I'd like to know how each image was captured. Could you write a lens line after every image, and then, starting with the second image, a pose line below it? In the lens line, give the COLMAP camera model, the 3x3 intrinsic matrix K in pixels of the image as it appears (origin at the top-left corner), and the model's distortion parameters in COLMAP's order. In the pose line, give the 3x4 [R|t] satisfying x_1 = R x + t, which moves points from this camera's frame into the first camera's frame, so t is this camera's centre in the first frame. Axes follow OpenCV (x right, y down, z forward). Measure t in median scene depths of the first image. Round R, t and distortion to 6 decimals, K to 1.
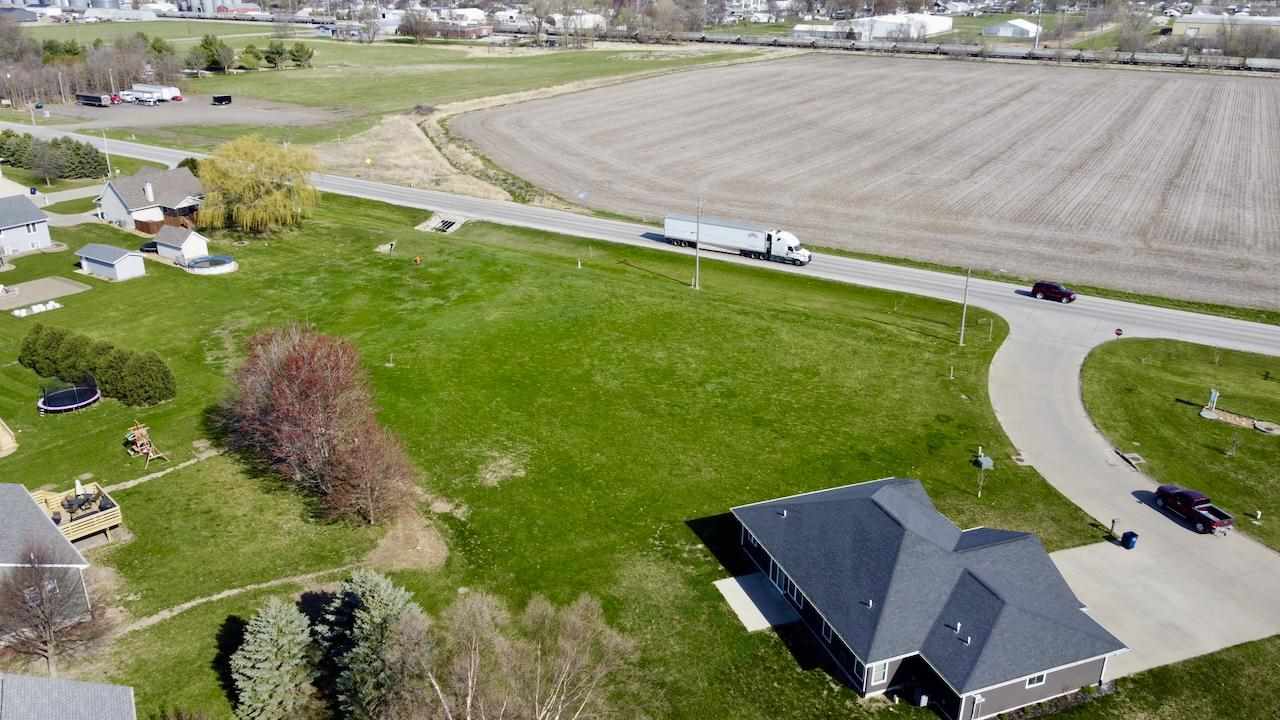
lens RADIAL K [[971.3, 0, 640.0], [0, 971.3, 360.0], [0, 0, 1]] dist [0.002429, -0.008915]
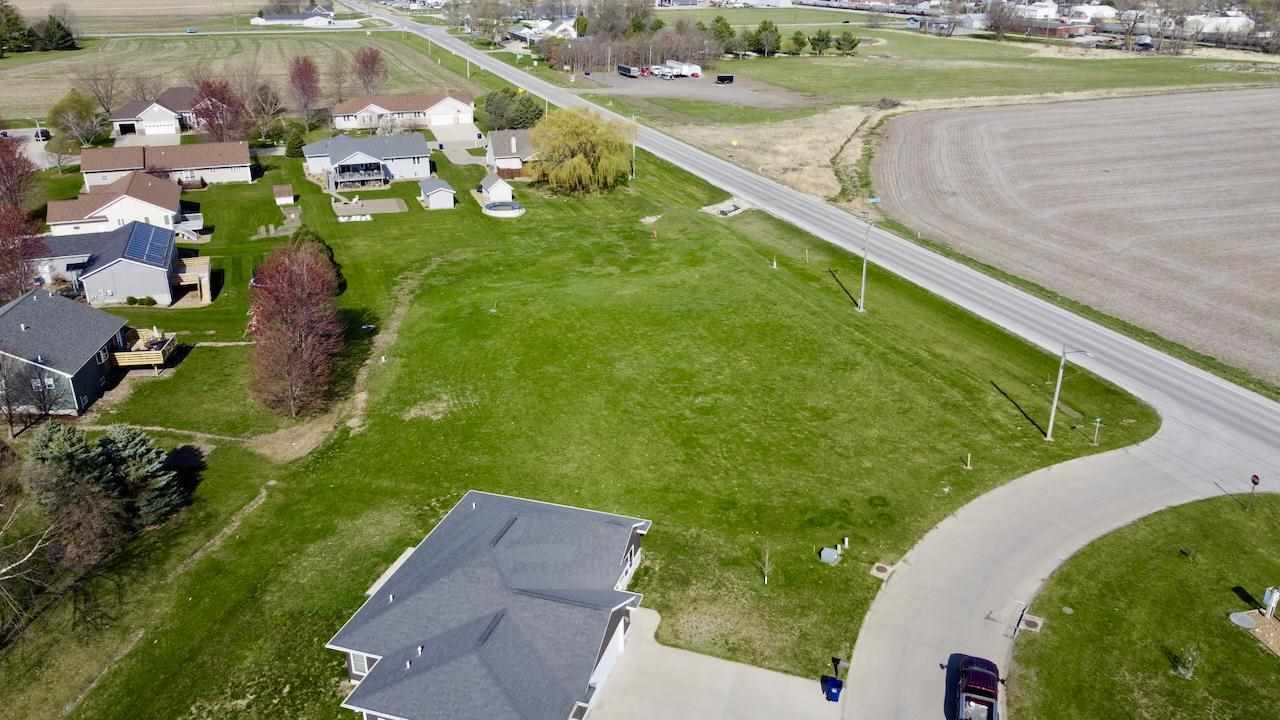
lens RADIAL K [[971.3, 0, 640.0], [0, 971.3, 360.0], [0, 0, 1]] dist [0.002429, -0.008915]
pose [[0.797141, 0.233386, -0.556864, 0.424836], [-0.230068, 0.970104, 0.077239, -0.053902], [0.558243, 0.066546, 0.827005, 0.142031]]
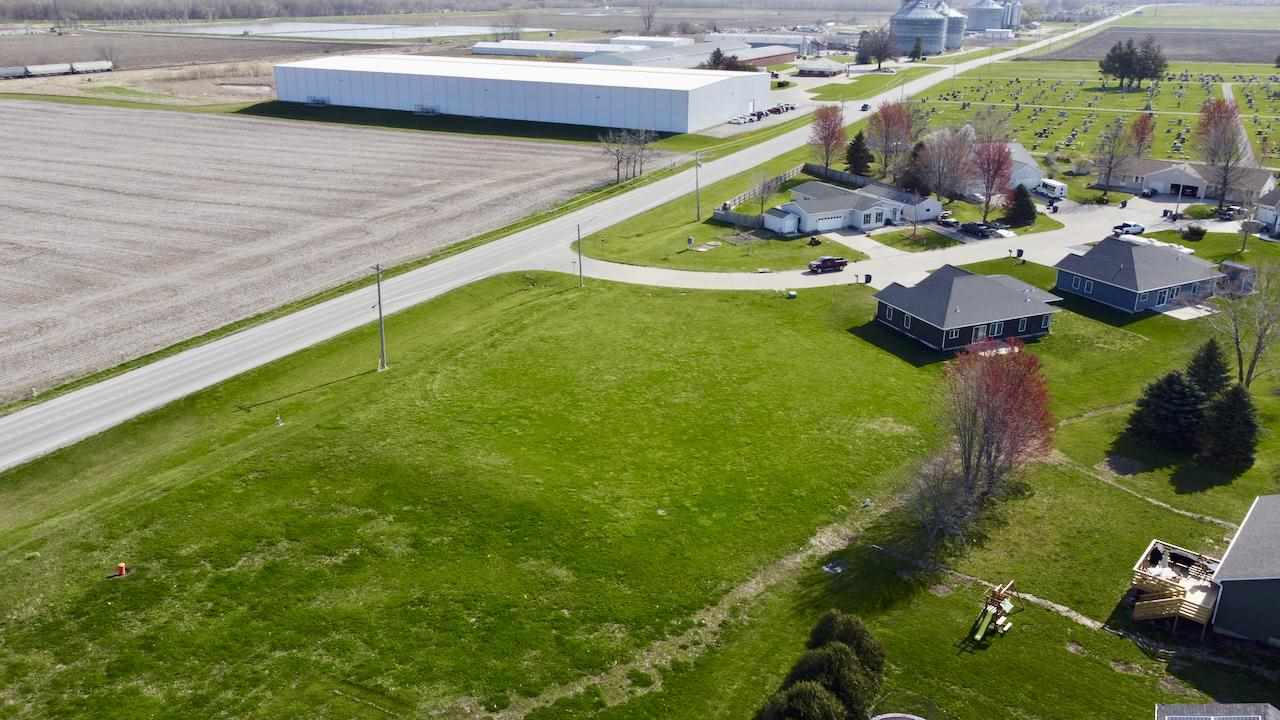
lens RADIAL K [[971.3, 0, 640.0], [0, 971.3, 360.0], [0, 0, 1]] dist [0.002429, -0.008915]
pose [[-0.068071, -0.363240, 0.929206, -0.760391], [0.371806, 0.855038, 0.361484, -0.312596], [-0.925811, 0.370091, 0.076852, 0.754762]]
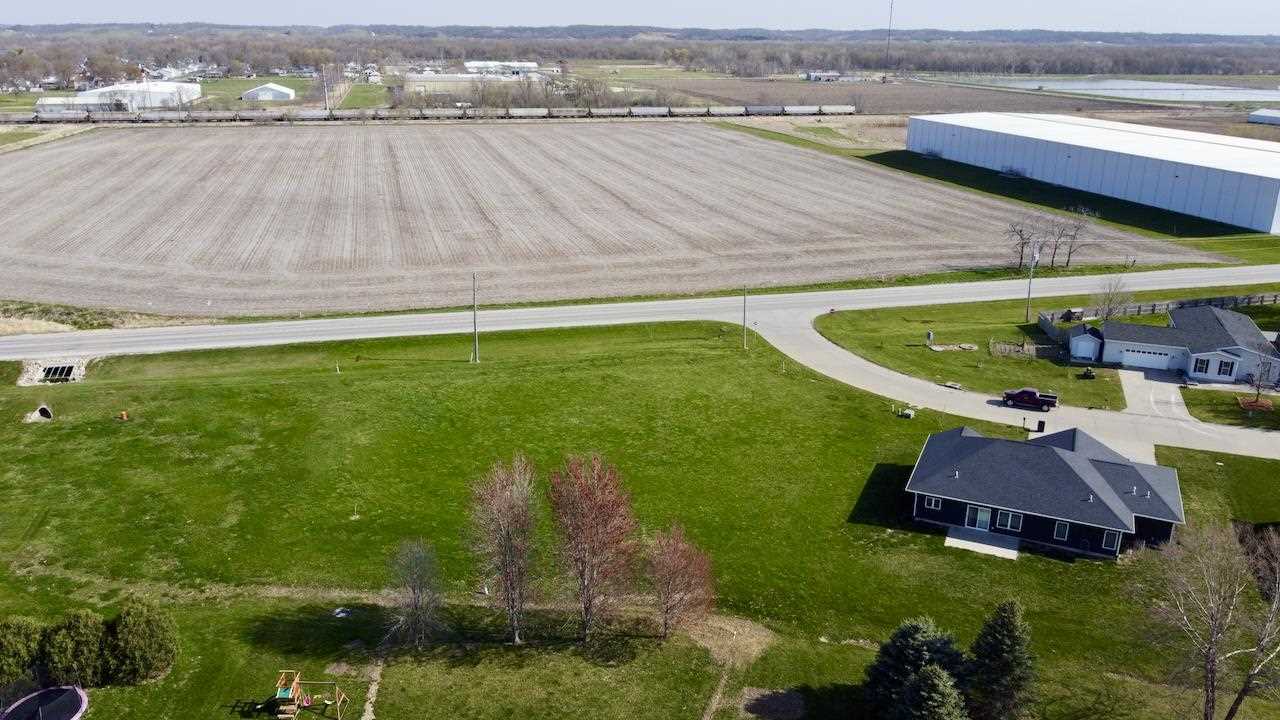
lens RADIAL K [[971.3, 0, 640.0], [0, 971.3, 360.0], [0, 0, 1]] dist [0.002429, -0.008915]
pose [[0.696505, -0.226037, 0.681020, -0.515261], [0.265020, 0.963018, 0.048589, -0.083033], [-0.666817, 0.146641, 0.730651, 0.174308]]
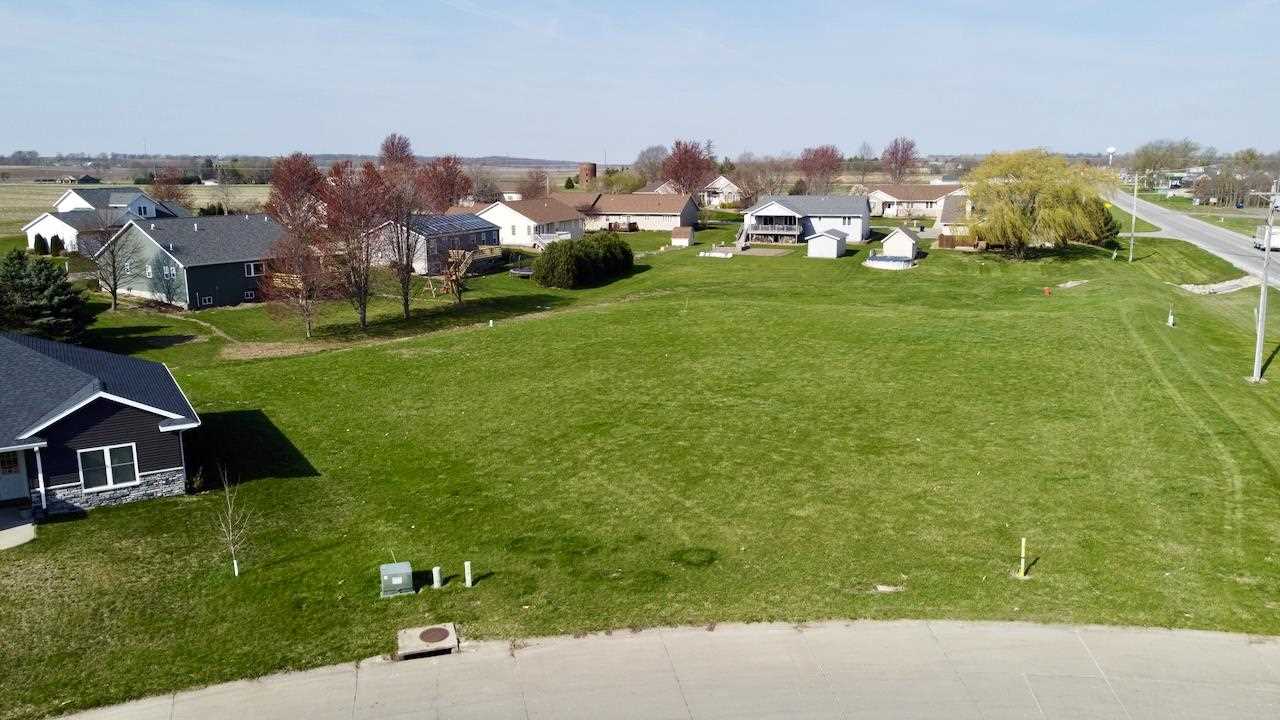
lens RADIAL K [[971.3, 0, 640.0], [0, 971.3, 360.0], [0, 0, 1]] dist [0.002429, -0.008915]
pose [[0.196067, 0.188514, -0.962300, 0.463120], [-0.362844, 0.925640, 0.107403, -0.026977], [0.910990, 0.328107, 0.249888, 0.633383]]
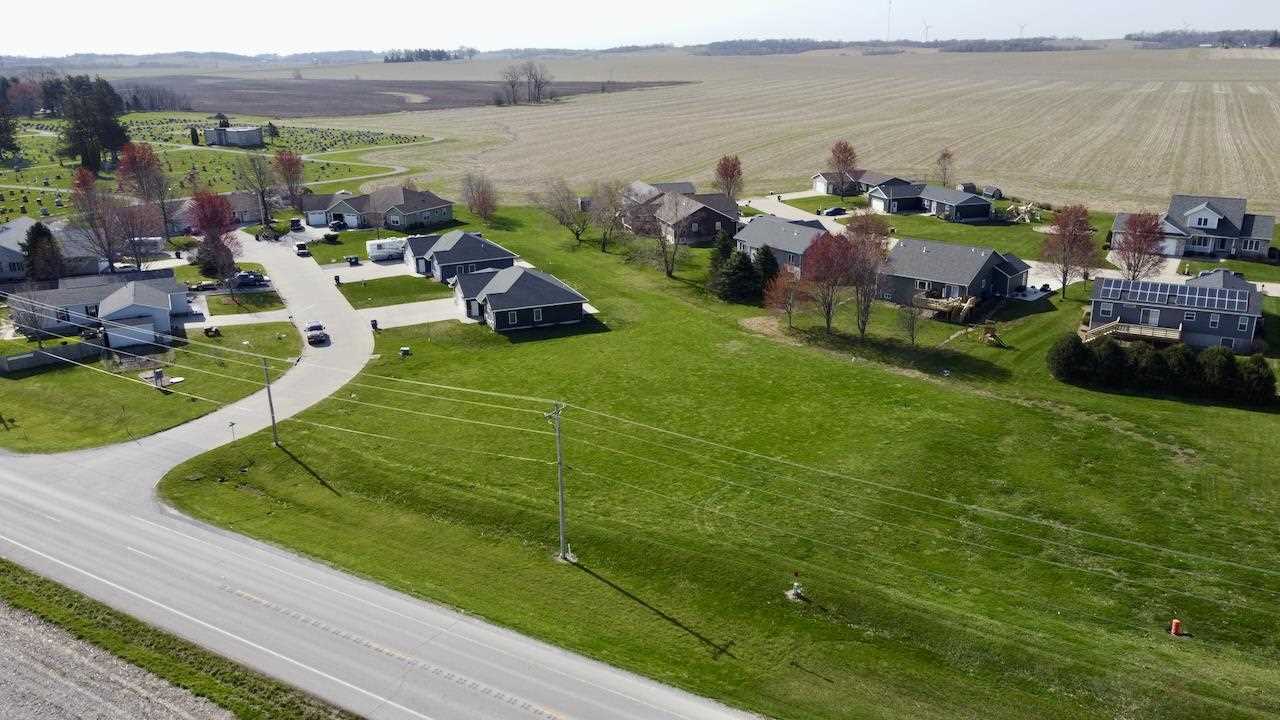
lens RADIAL K [[971.3, 0, 640.0], [0, 971.3, 360.0], [0, 0, 1]] dist [0.002429, -0.008915]
pose [[-0.999252, 0.023740, -0.030519, 0.030189], [-0.001364, 0.767189, 0.641419, -0.540480], [0.038641, 0.640981, -0.766583, 1.407745]]
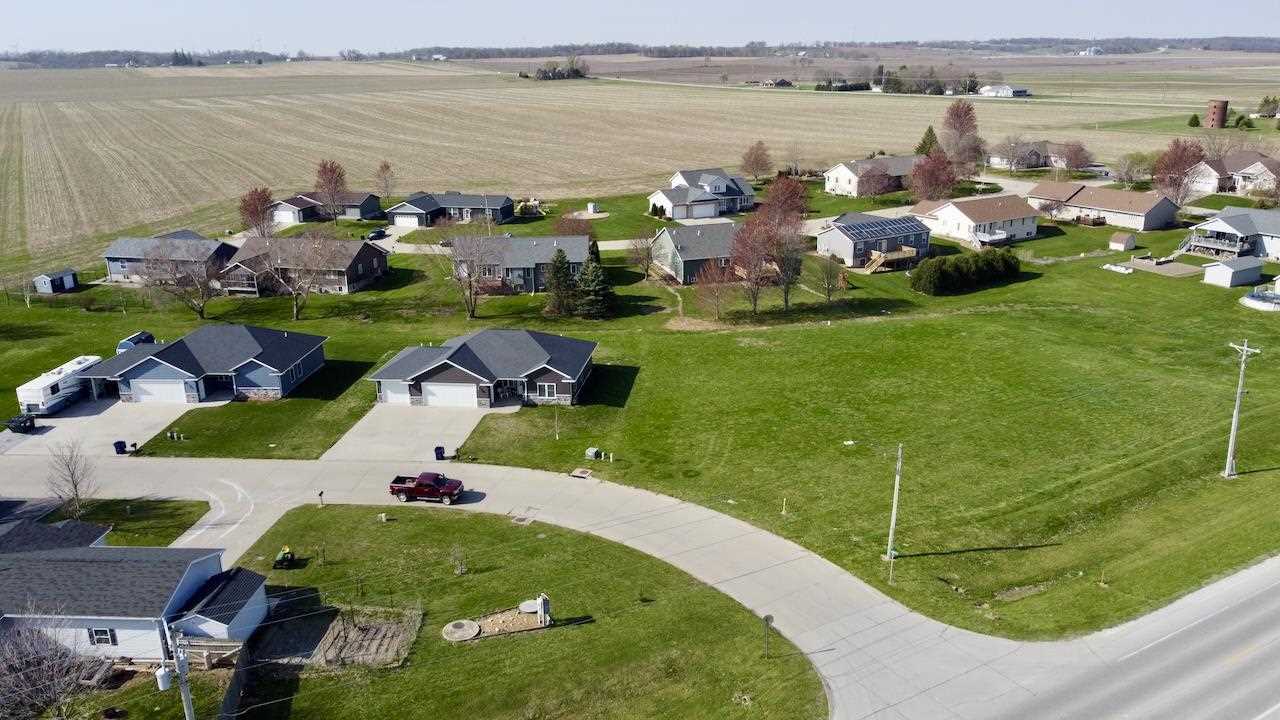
lens RADIAL K [[971.3, 0, 640.0], [0, 971.3, 360.0], [0, 0, 1]] dist [0.002429, -0.008915]
pose [[-0.461117, 0.272613, -0.844425, 0.793455], [-0.322126, 0.835288, 0.445567, -0.311990], [0.826805, 0.477469, -0.297350, 0.861853]]
